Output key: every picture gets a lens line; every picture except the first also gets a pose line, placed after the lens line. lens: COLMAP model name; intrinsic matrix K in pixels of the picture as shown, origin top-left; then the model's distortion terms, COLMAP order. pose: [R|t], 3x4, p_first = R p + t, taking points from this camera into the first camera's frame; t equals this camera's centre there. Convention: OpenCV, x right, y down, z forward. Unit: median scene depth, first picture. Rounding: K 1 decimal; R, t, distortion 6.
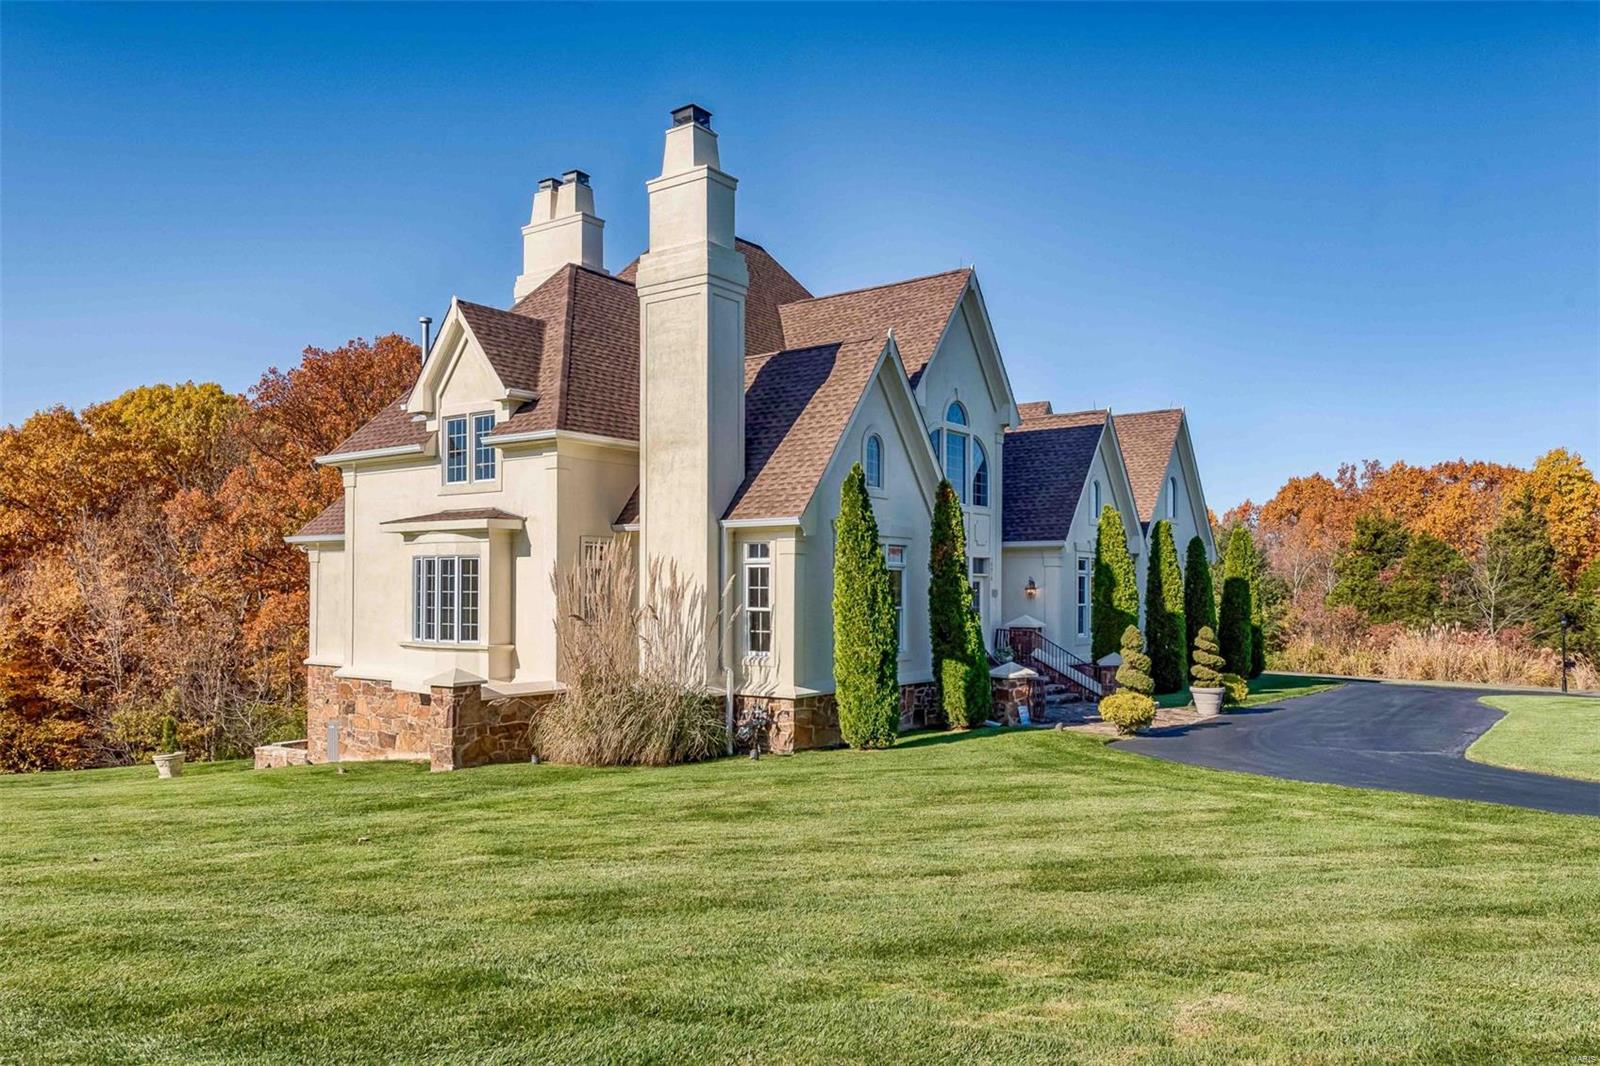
lens RADIAL K [[1144.9, 0, 831.9], [0, 1144.9, 584.0], [0, 0, 1]] dist [0.000699, -0.000677]
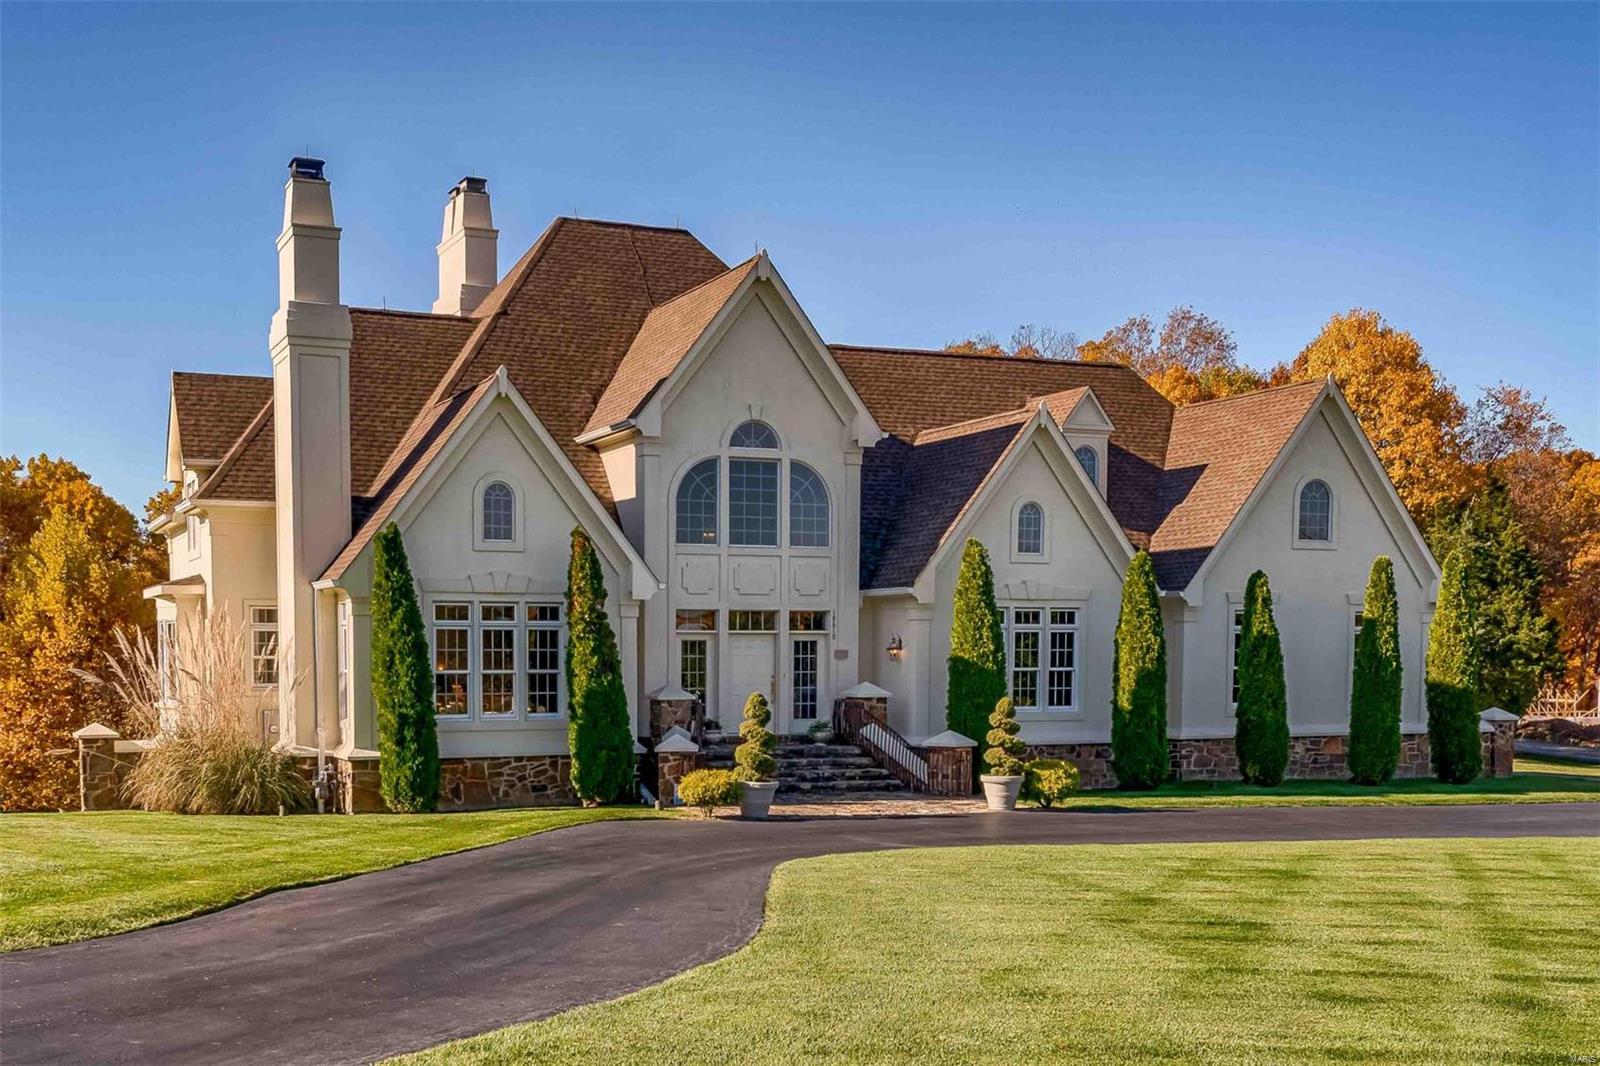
lens RADIAL K [[1781.9, 0, 717.8], [0, 1781.9, 761.6], [0, 0, 1]] dist [0.045355, -0.018153]
pose [[0.850971, 0.029077, -0.524408, 0.985608], [0.005829, 0.997882, 0.064789, 0.001842], [0.525181, -0.058190, 0.848999, -0.146685]]
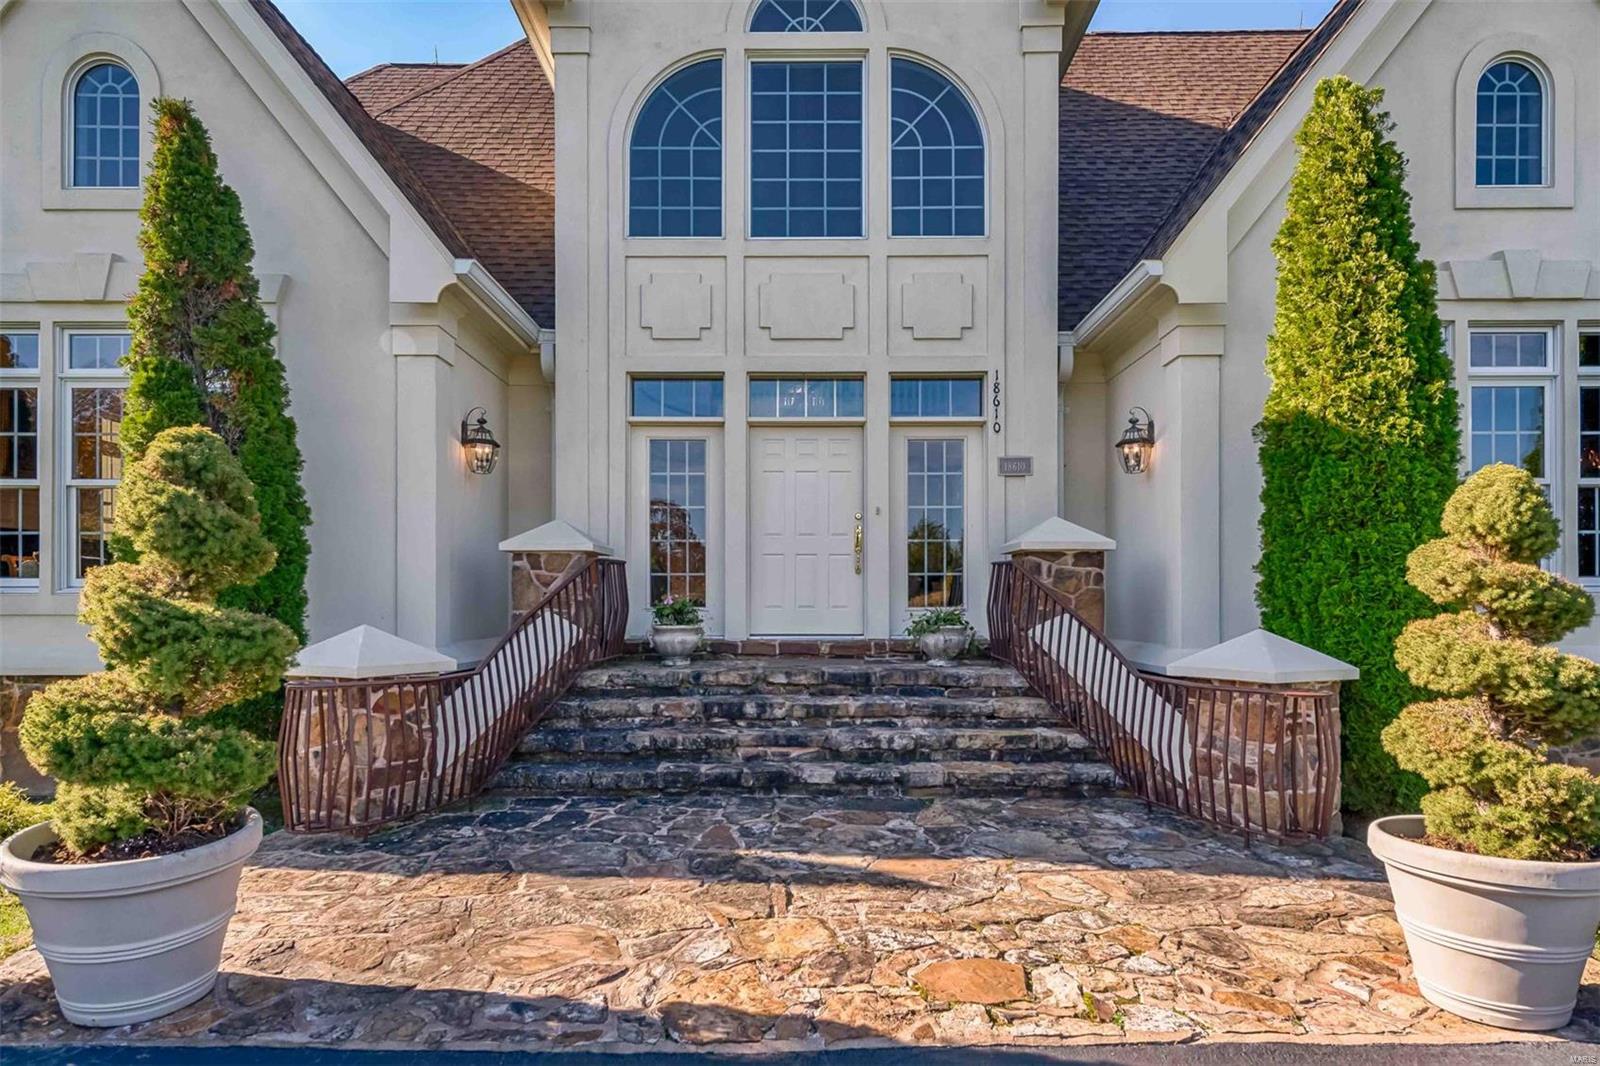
lens RADIAL K [[918.2, 0, 804.7], [0, 918.2, 601.1], [0, 0, 1]] dist [0.003820, 0.000592]
pose [[0.570080, -0.007250, -0.821557, 0.470273], [0.007909, 0.999963, -0.003336, 0.069908], [0.821551, -0.004596, 0.570116, 1.054810]]
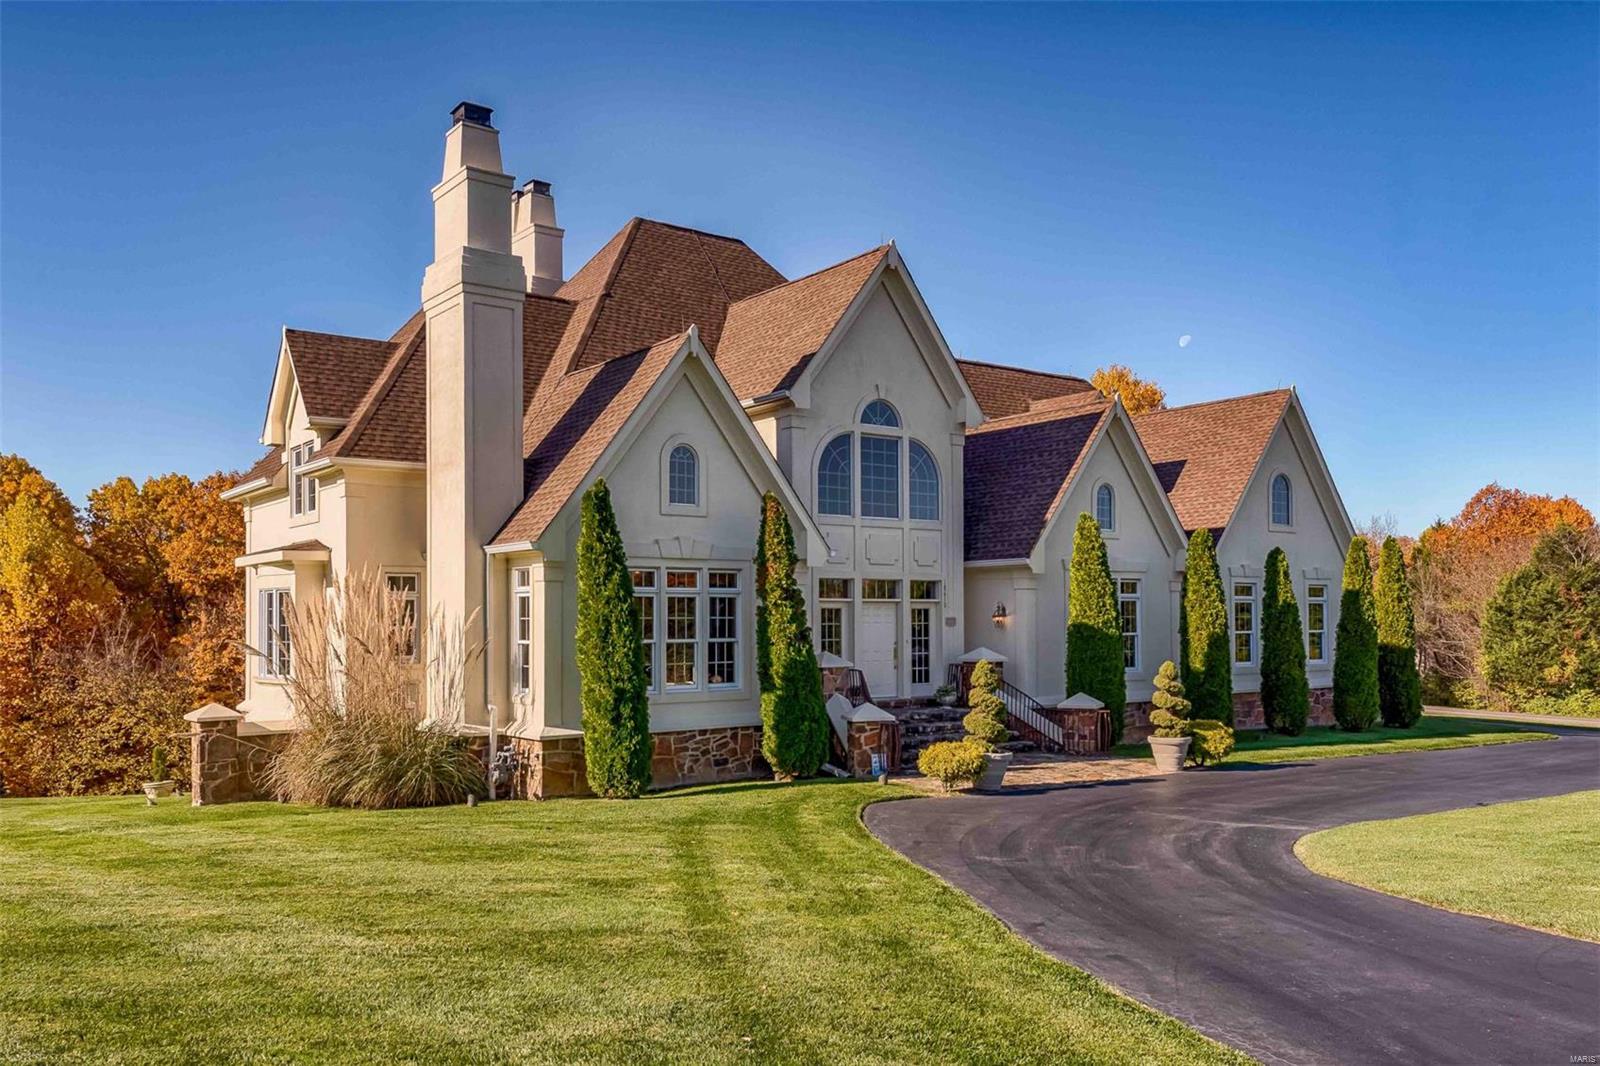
lens RADIAL K [[1264.3, 0, 793.8], [0, 1264.3, 599.7], [0, 0, 1]] dist [0.028136, -0.001440]
pose [[0.951868, -0.013696, -0.306203, 0.434577], [0.010226, 0.999864, -0.012934, 0.003507], [0.306339, 0.009181, 0.951878, 0.096179]]
